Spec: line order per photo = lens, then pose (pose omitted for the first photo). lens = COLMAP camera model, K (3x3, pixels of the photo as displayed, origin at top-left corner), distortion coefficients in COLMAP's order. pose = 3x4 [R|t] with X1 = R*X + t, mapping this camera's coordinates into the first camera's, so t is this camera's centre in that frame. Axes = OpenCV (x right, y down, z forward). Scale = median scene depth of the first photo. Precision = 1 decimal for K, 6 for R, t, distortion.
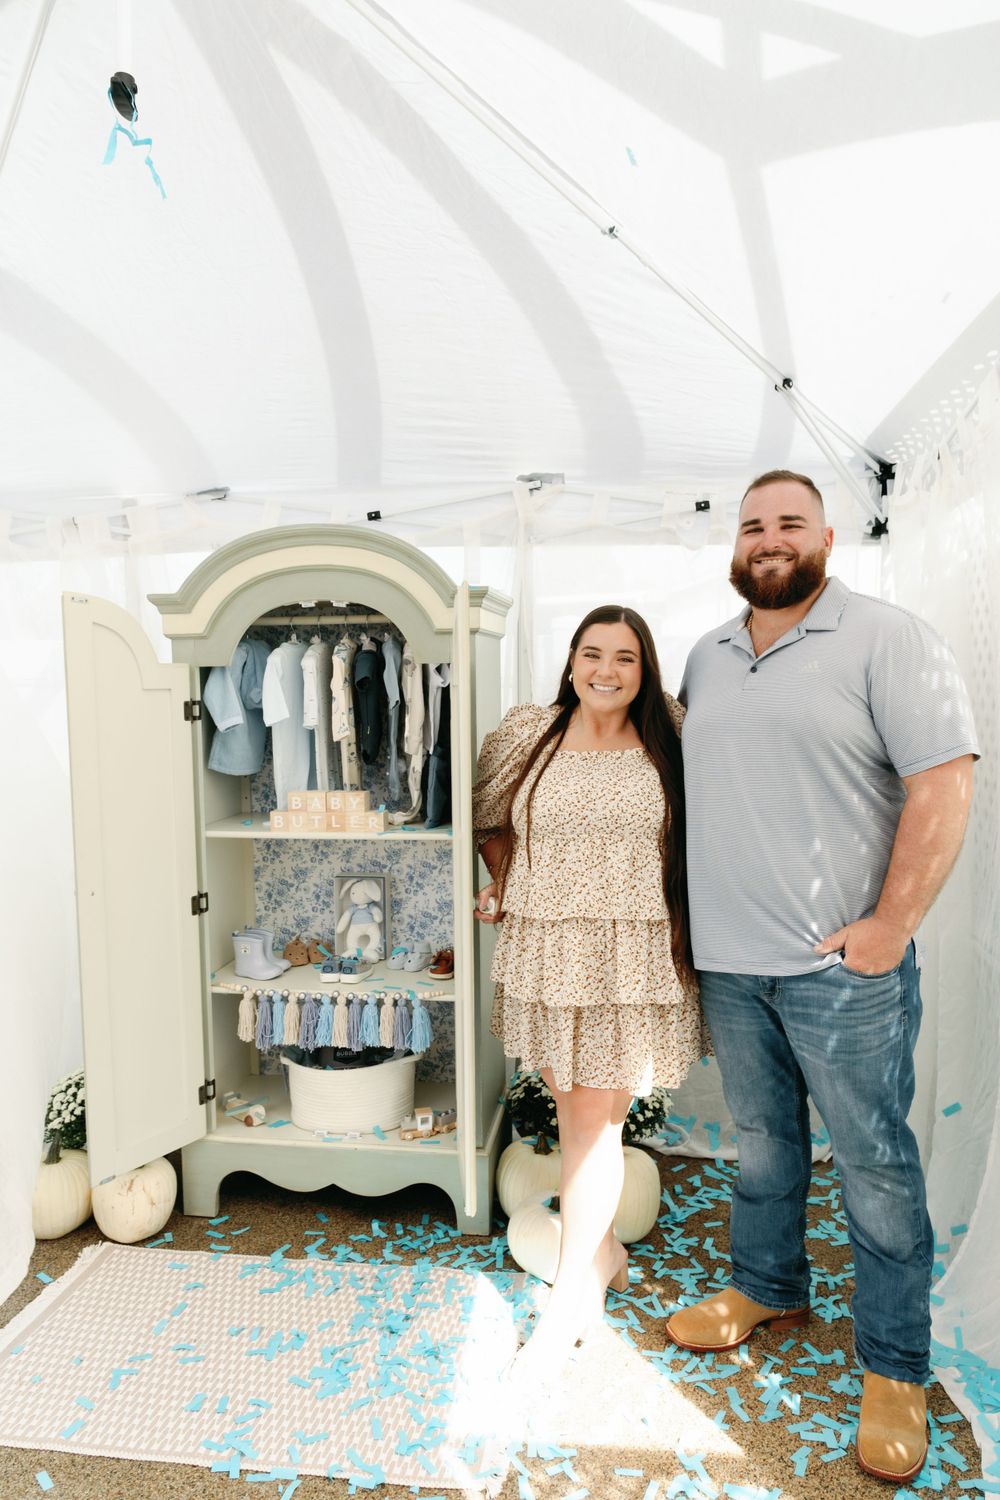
lens RADIAL K [[1029.6, 0, 498.5], [0, 1029.6, 765.3], [0, 0, 1]] dist [0.026438, -0.000842]
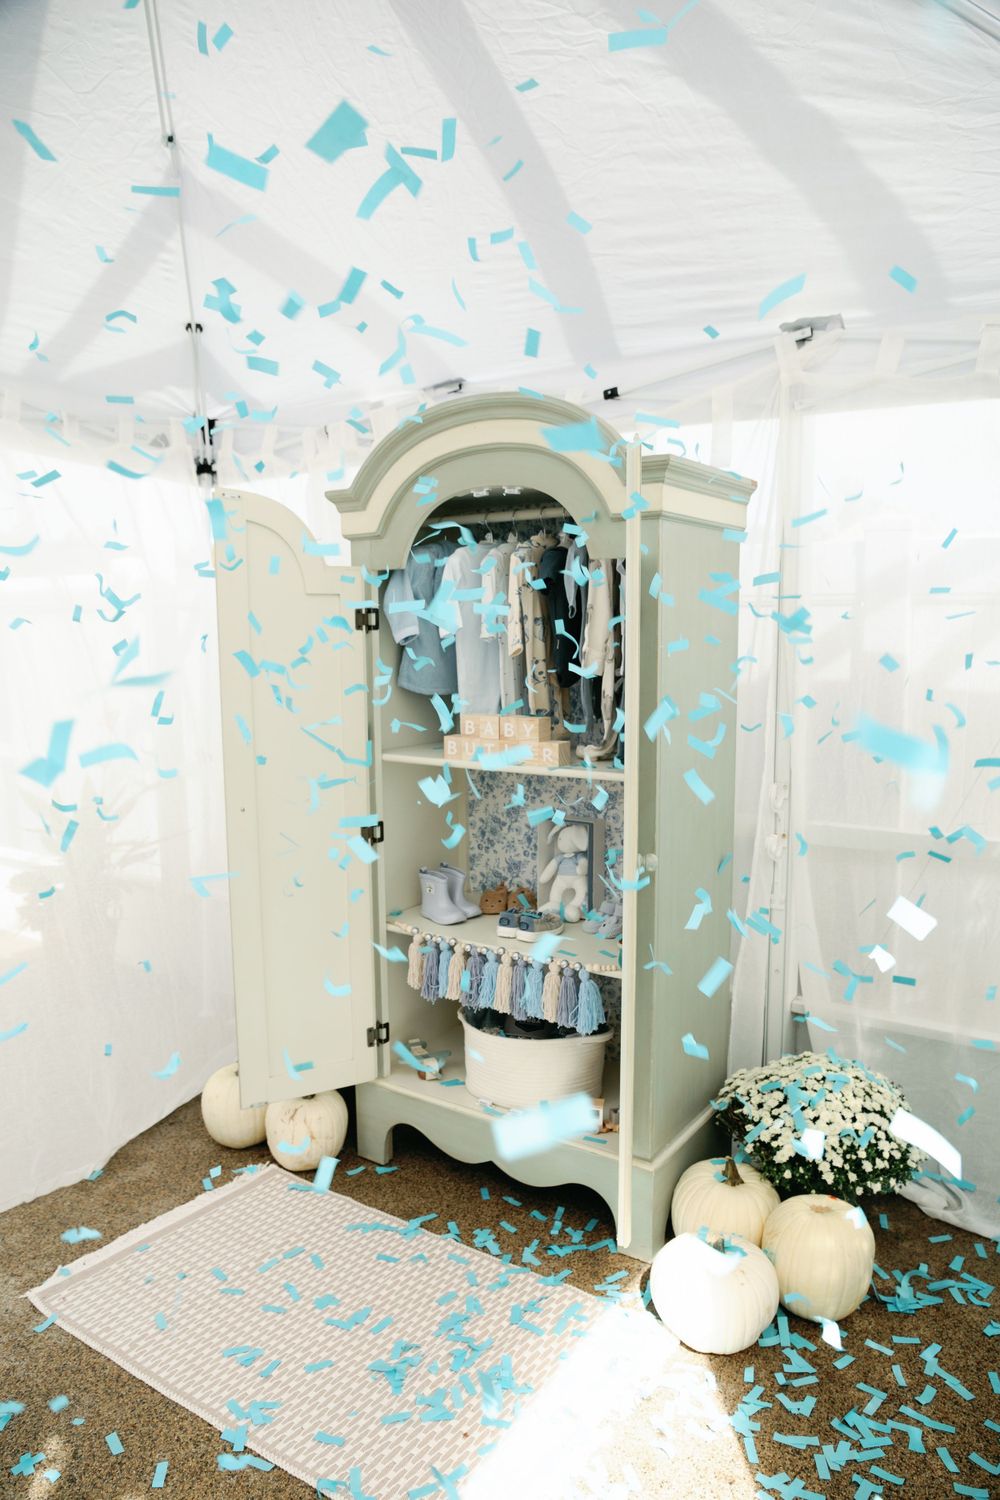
lens RADIAL K [[1046.1, 0, 493.7], [0, 1046.1, 769.2], [0, 0, 1]] dist [-0.071077, 0.056618]
pose [[0.898057, 0.064441, -0.435133, 0.202487], [-0.041658, 0.997225, 0.061708, 0.016481], [0.437902, -0.037291, 0.898249, 0.216615]]
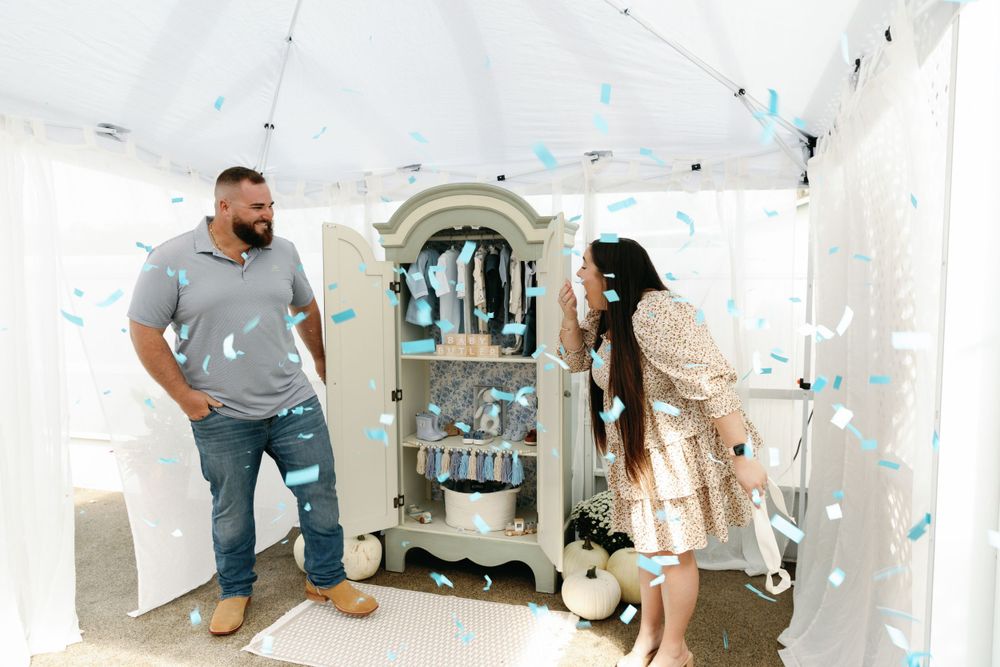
lens RADIAL K [[686.8, 0, 498.9], [0, 686.8, 336.8], [0, 0, 1]] dist [0.028243, -0.000840]
pose [[0.984564, 0.017997, -0.174097, 0.089464], [-0.020425, 0.999717, -0.012164, 0.042499], [0.173829, 0.015533, 0.984653, -0.144596]]
